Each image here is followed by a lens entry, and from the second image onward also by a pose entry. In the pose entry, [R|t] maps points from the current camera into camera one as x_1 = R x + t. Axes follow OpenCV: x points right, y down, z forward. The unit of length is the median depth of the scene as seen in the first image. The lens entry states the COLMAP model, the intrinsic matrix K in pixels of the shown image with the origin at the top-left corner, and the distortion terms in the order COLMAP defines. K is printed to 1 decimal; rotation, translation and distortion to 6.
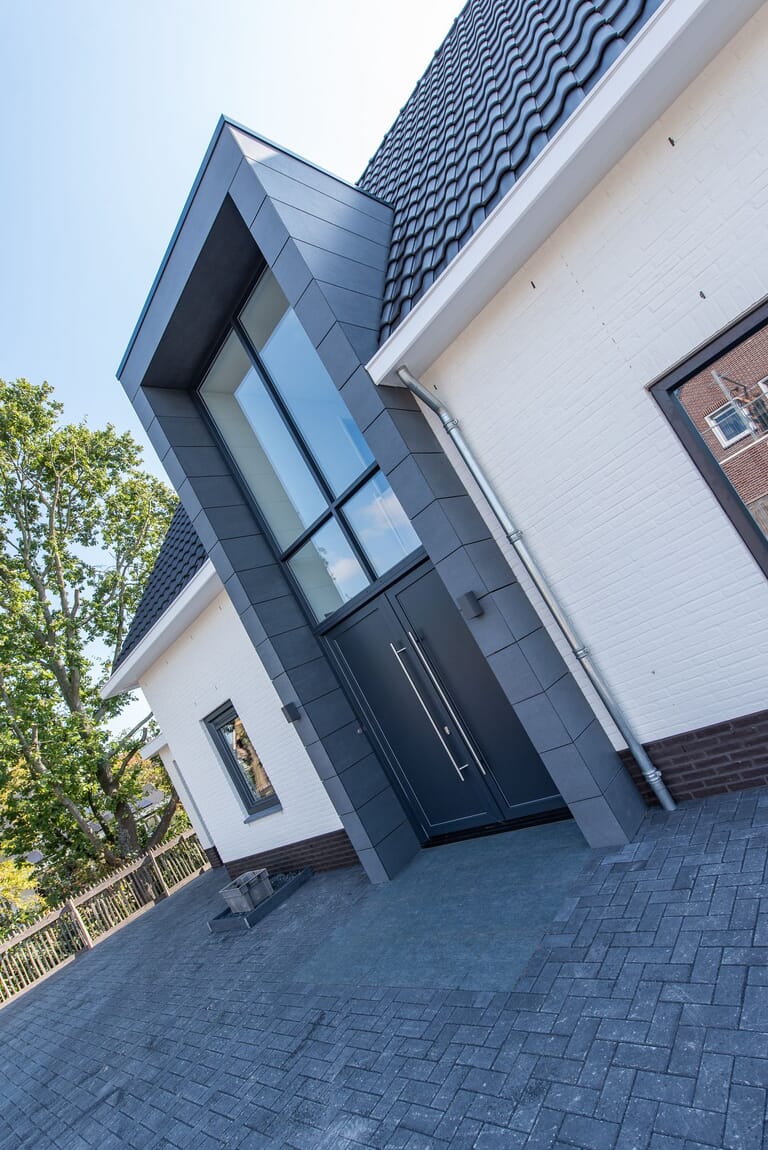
lens RADIAL K [[509.7, 0, 383.1], [0, 509.7, 603.7], [0, 0, 1]] dist [-0.000014, -0.000131]
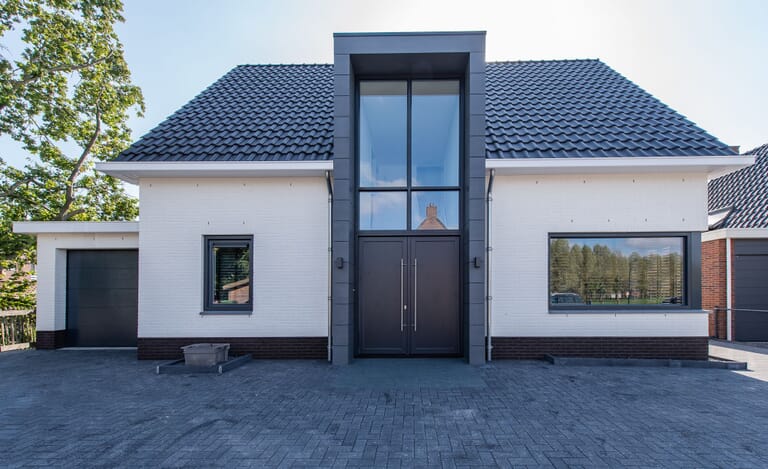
lens RADIAL K [[301.1, 0, 385.0], [0, 301.1, 278.0], [0, 0, 1]] dist [0.000427, 0.000007]
pose [[0.648949, 0.494547, 0.578177, -0.847990], [-0.451001, 0.862067, -0.231167, 0.554732], [-0.612751, -0.110743, 0.782478, 0.084811]]
